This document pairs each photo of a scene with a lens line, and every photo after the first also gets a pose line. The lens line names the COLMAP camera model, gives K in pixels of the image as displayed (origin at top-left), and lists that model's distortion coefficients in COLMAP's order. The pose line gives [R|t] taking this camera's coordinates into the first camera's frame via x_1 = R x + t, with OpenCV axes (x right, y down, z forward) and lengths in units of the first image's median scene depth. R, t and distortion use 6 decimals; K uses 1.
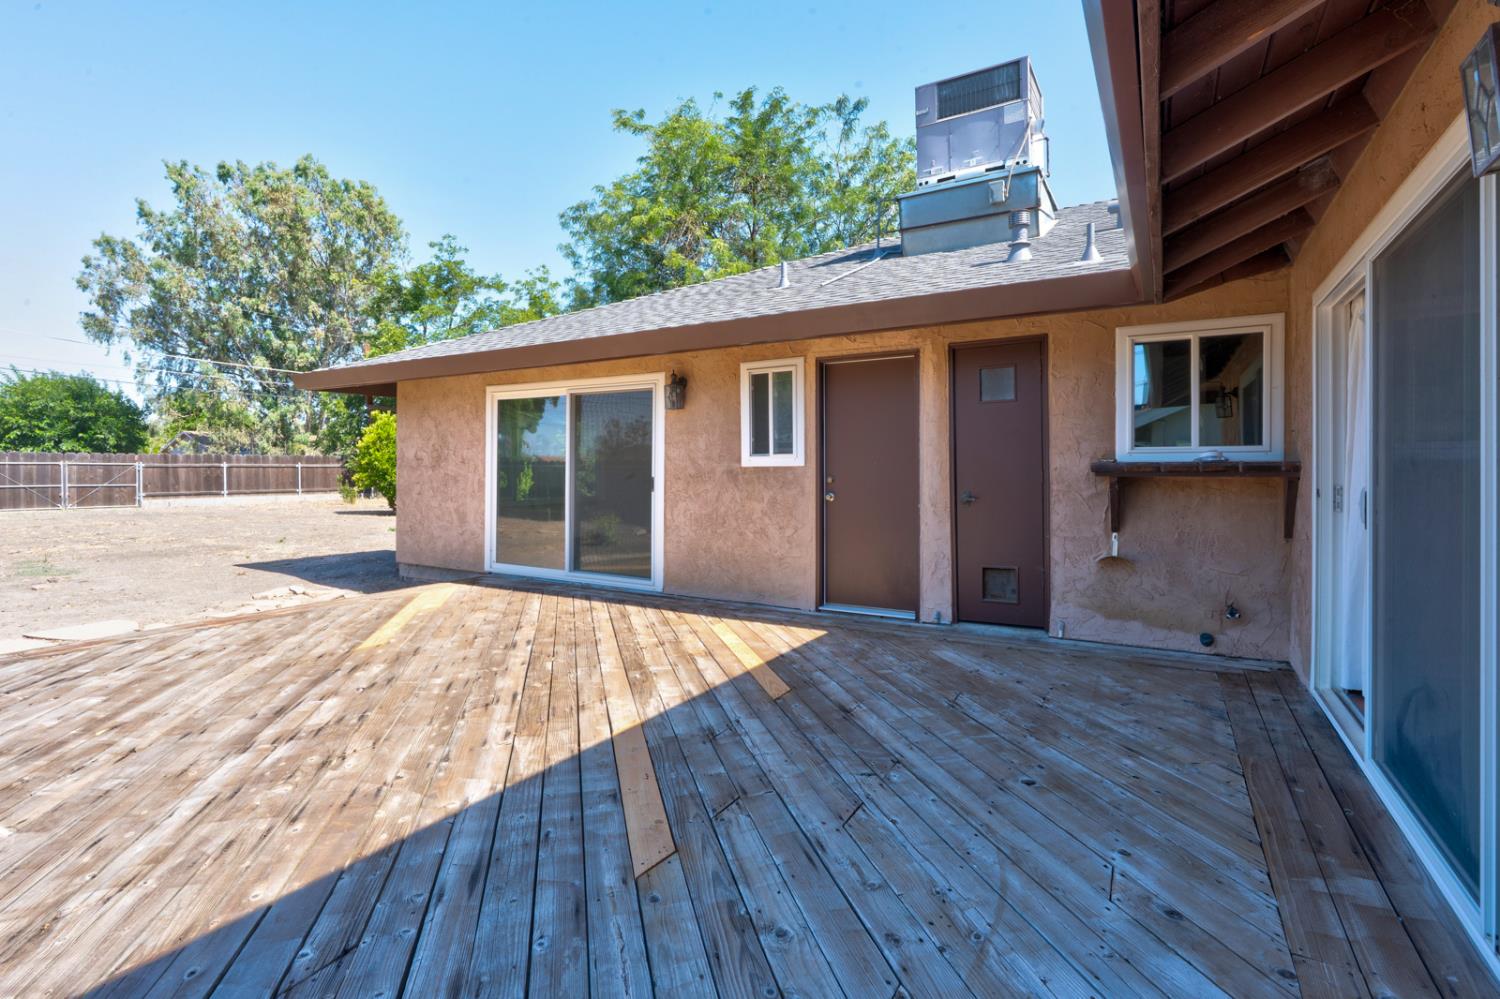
lens RADIAL K [[687.9, 0, 761.7], [0, 687.9, 483.8], [0, 0, 1]] dist [-0.000834, 0.002411]
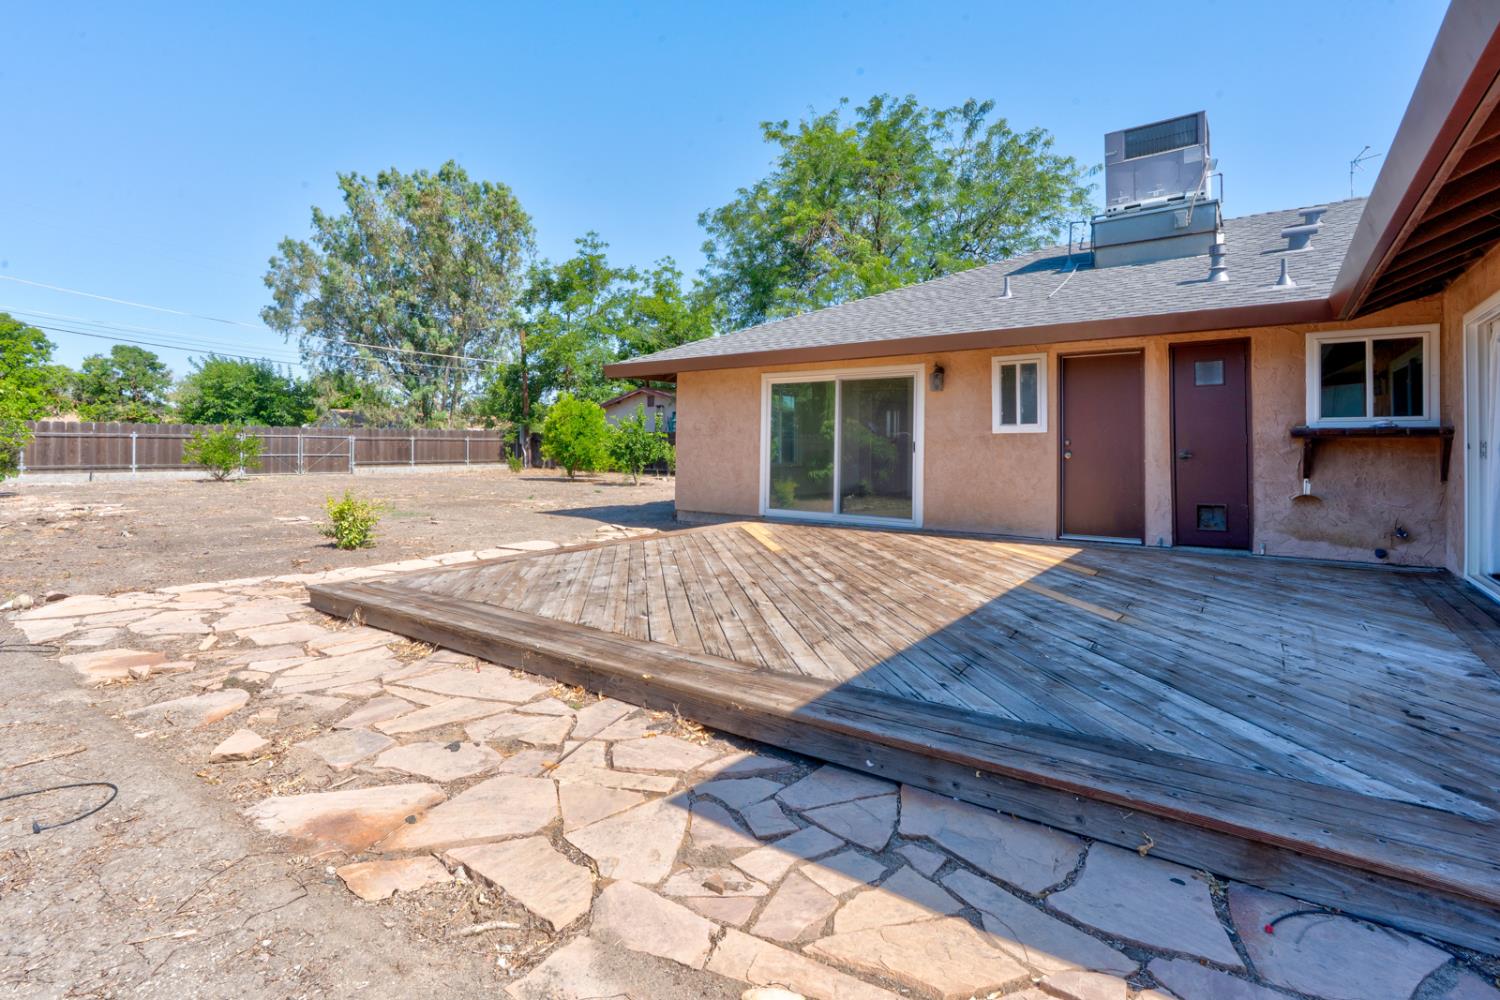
lens RADIAL K [[687.9, 0, 762.8], [0, 687.9, 450.5], [0, 0, 1]] dist [-0.000834, 0.002411]
pose [[0.994619, 0.004000, -0.103522, -0.091122], [-0.005573, 0.999873, -0.014909, 0.008363], [0.103449, 0.015406, 0.994515, -0.105098]]
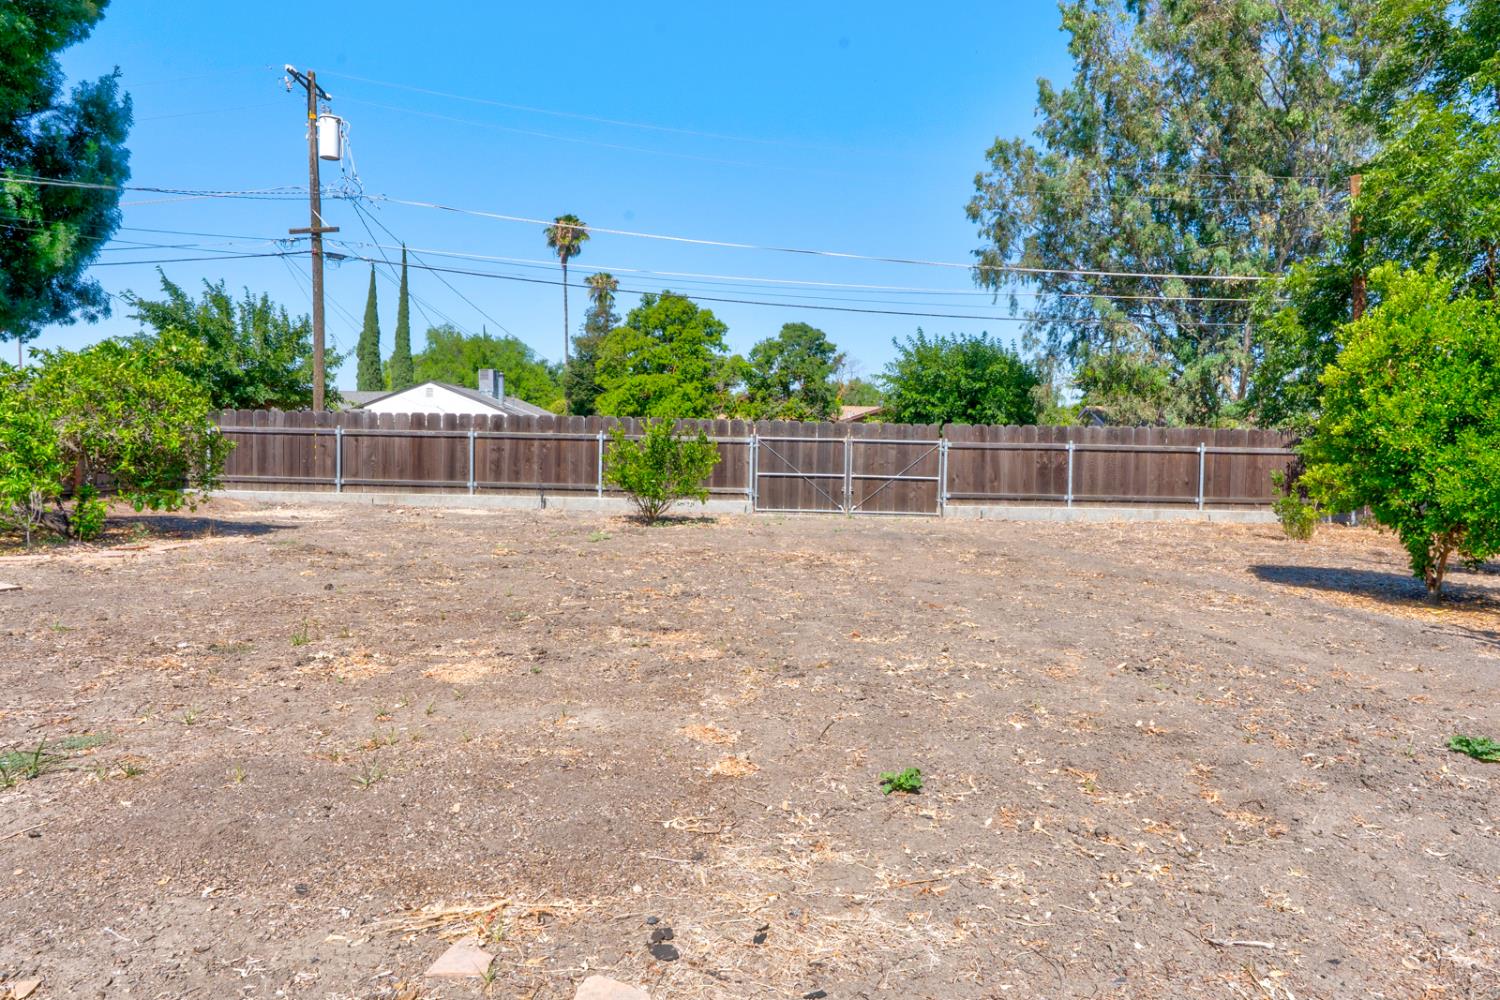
lens RADIAL K [[1003.1, 0, 733.4], [0, 1003.1, 475.0], [0, 0, 1]] dist [0.005647, 0.000080]
pose [[0.486930, 0.029498, -0.872943, -0.276193], [-0.039402, 0.999154, 0.011784, -0.004576], [0.872552, 0.028658, 0.487680, 0.474549]]
